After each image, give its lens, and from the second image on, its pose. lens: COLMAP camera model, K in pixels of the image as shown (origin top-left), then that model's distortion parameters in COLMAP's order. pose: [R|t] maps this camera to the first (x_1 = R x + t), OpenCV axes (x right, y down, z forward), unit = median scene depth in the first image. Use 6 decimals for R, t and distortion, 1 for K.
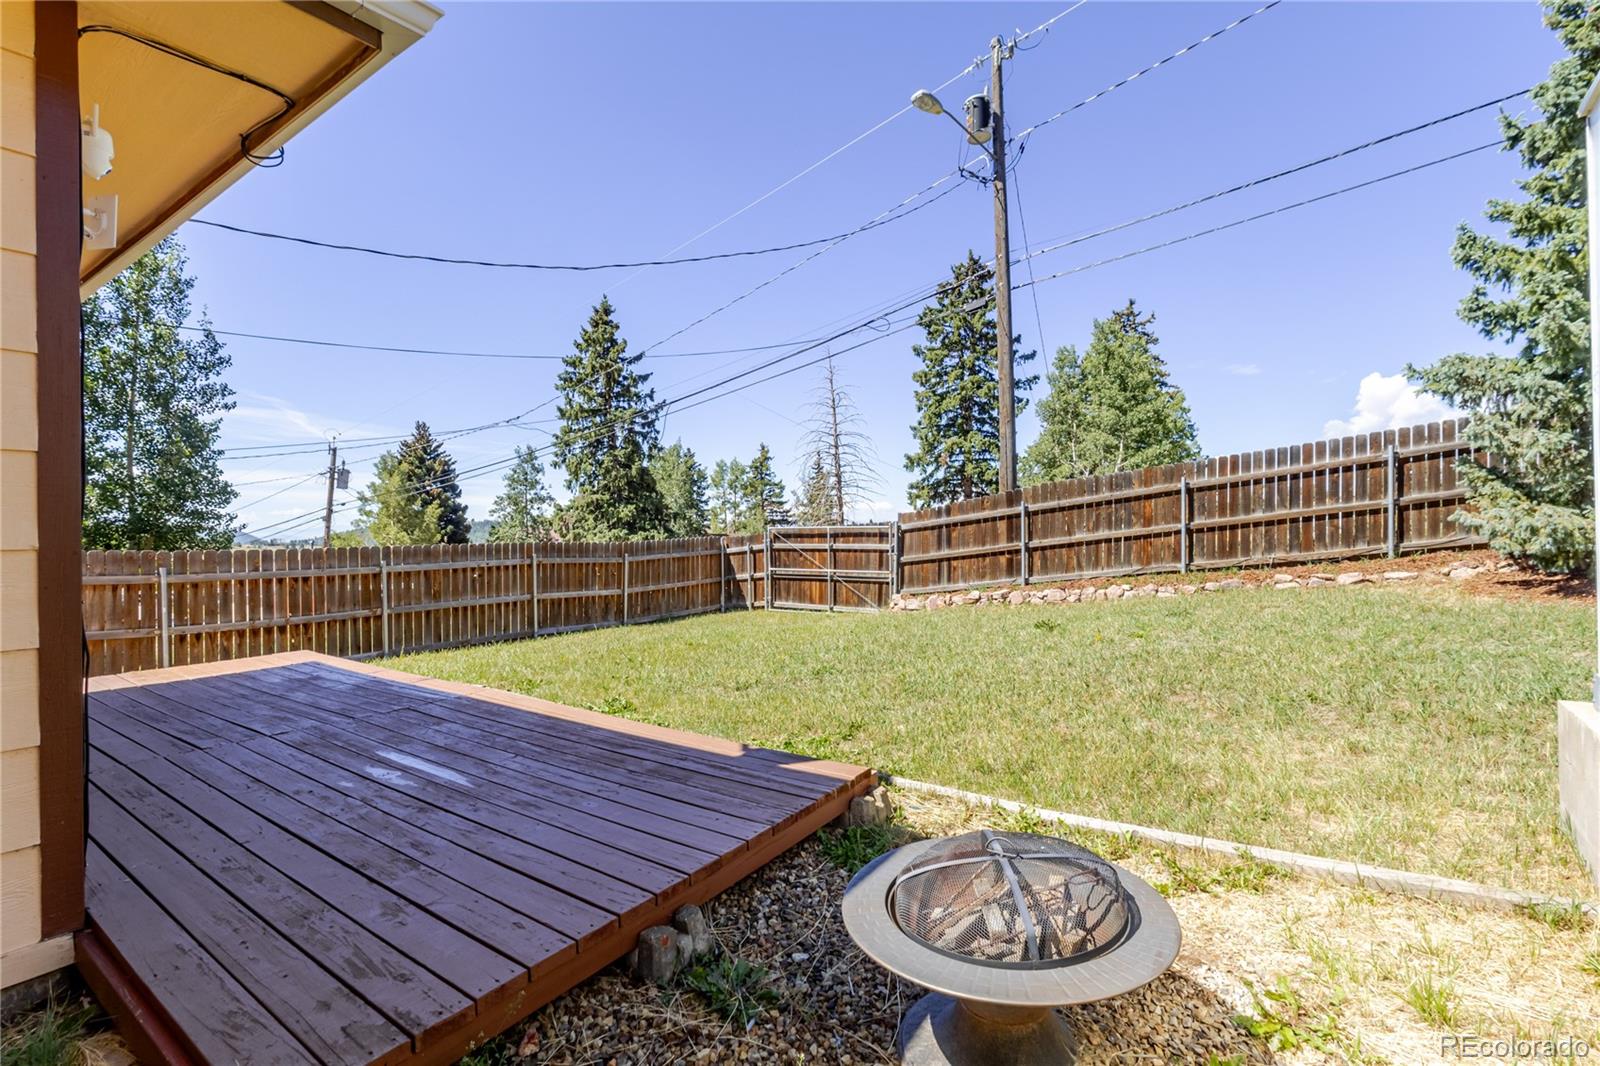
lens RADIAL K [[733.4, 0, 800.0], [0, 733.4, 533.0], [0, 0, 1]] dist [0.000248, 0.001184]
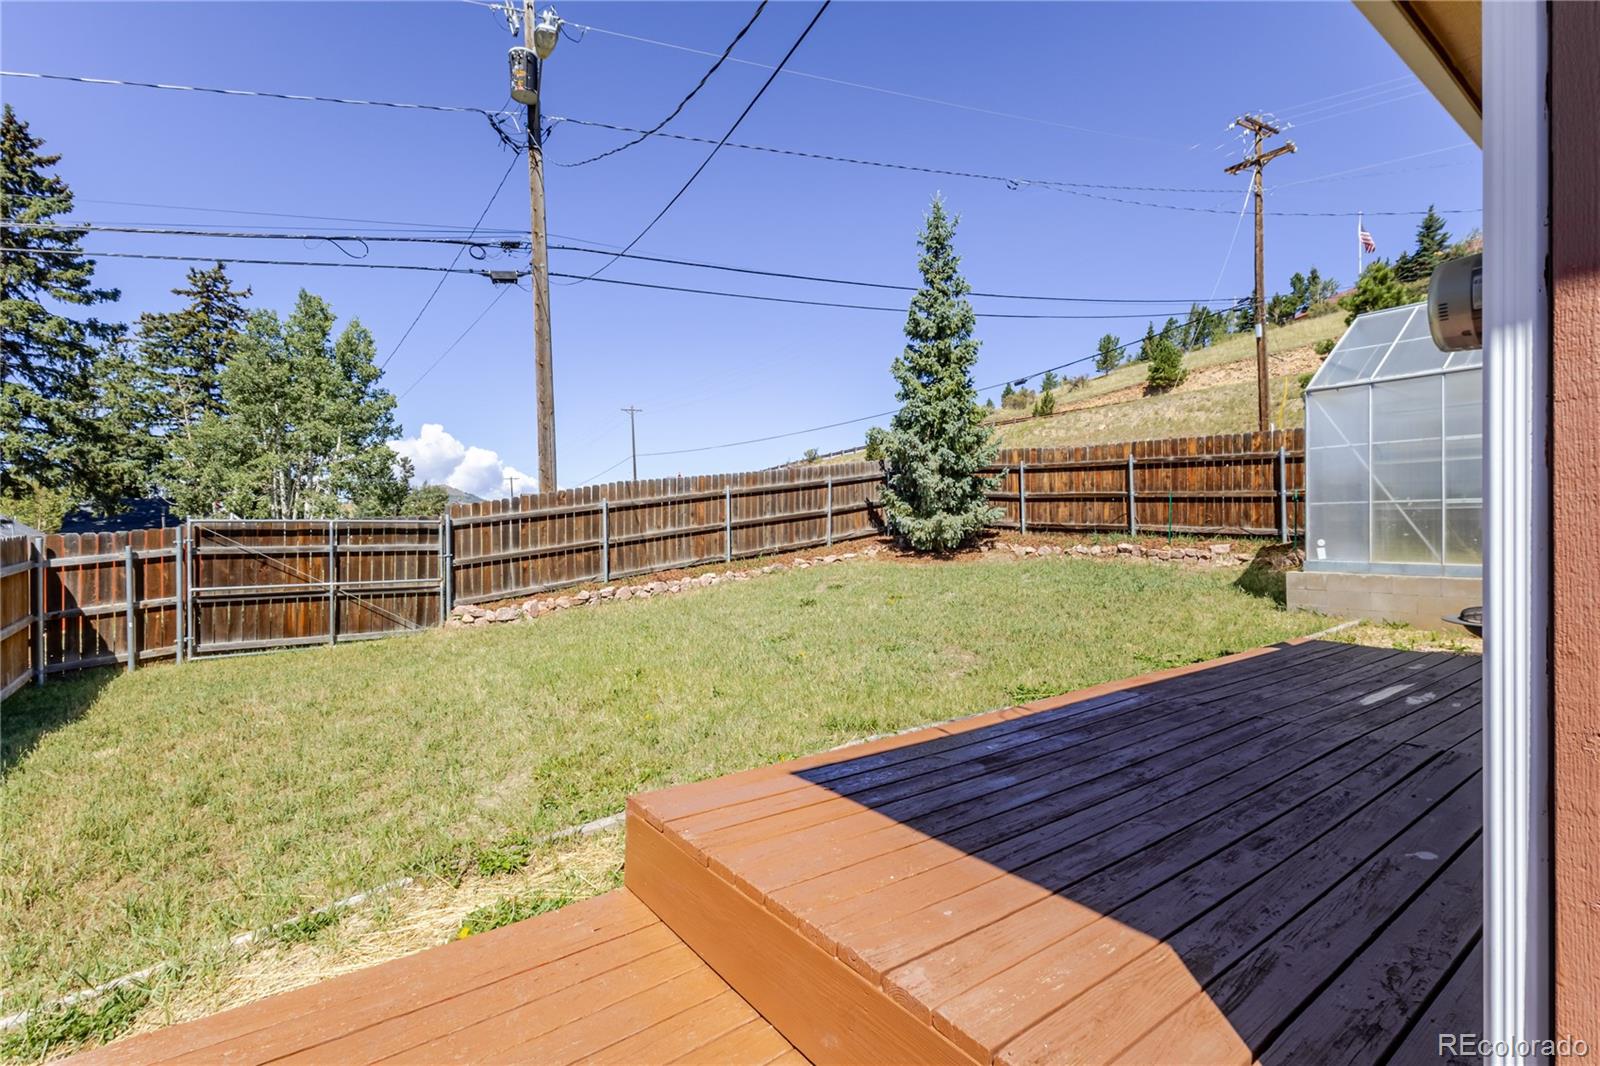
lens RADIAL K [[733.4, 0, 800.0], [0, 733.4, 533.0], [0, 0, 1]] dist [0.000248, 0.001184]
pose [[0.309731, 0.004439, 0.950814, -0.486989], [0.006870, 0.999953, -0.006906, 0.012011], [-0.950799, 0.008671, 0.309686, 0.381185]]
